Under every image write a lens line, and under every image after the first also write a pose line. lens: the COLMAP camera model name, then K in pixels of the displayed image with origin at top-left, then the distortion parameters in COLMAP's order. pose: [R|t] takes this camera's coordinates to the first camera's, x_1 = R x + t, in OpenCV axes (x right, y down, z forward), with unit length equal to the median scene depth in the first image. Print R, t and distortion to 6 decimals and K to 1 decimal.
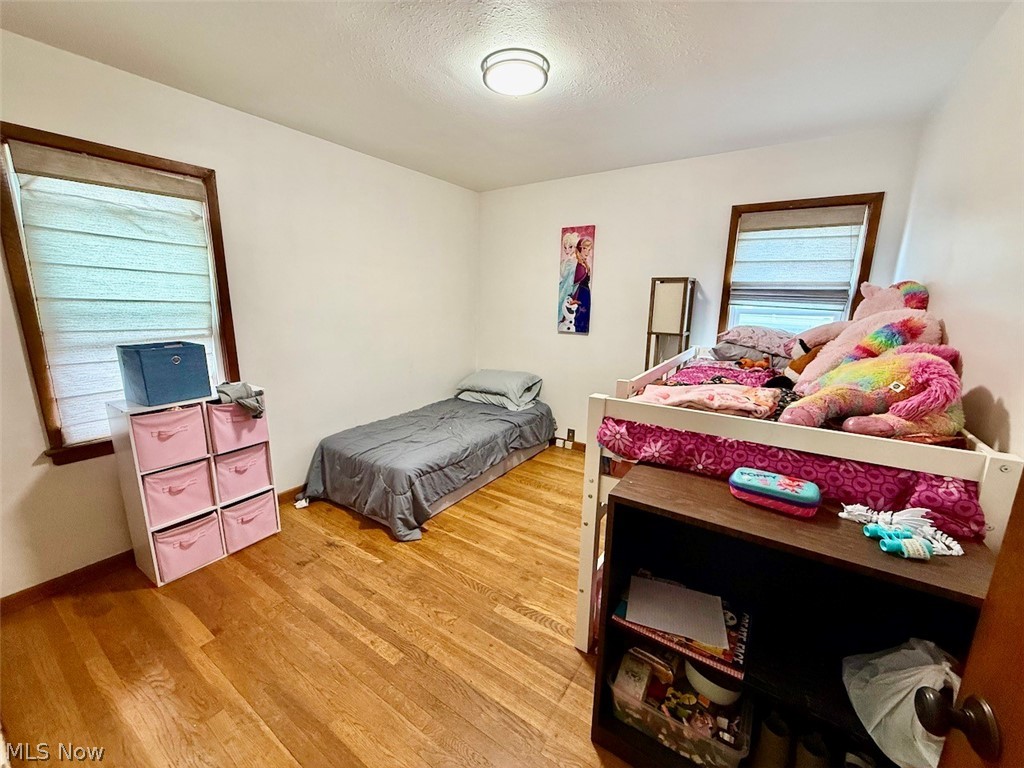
lens RADIAL K [[409.3, 0, 509.8], [0, 409.3, 382.9], [0, 0, 1]] dist [-0.000731, -0.000286]
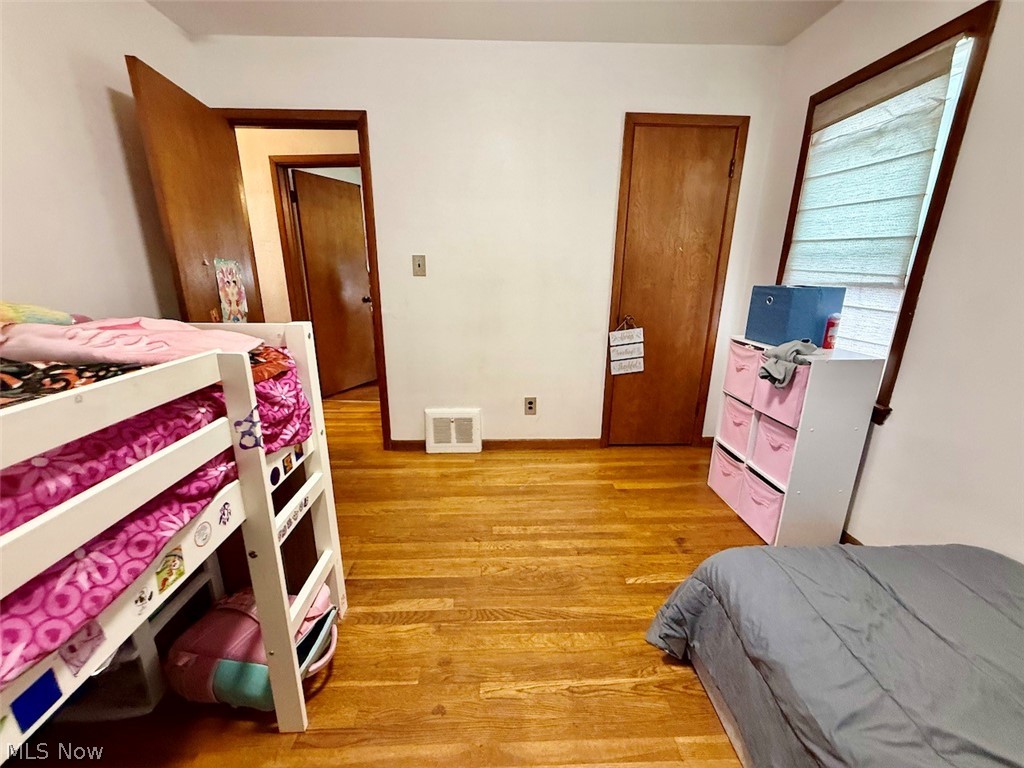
lens RADIAL K [[409.3, 0, 509.8], [0, 409.3, 382.9], [0, 0, 1]] dist [-0.000731, -0.000286]
pose [[-0.806723, 0.142523, -0.573485, 0.272878], [-0.139817, 0.896887, 0.419577, -0.201086], [0.574151, 0.418665, -0.703613, 1.409055]]
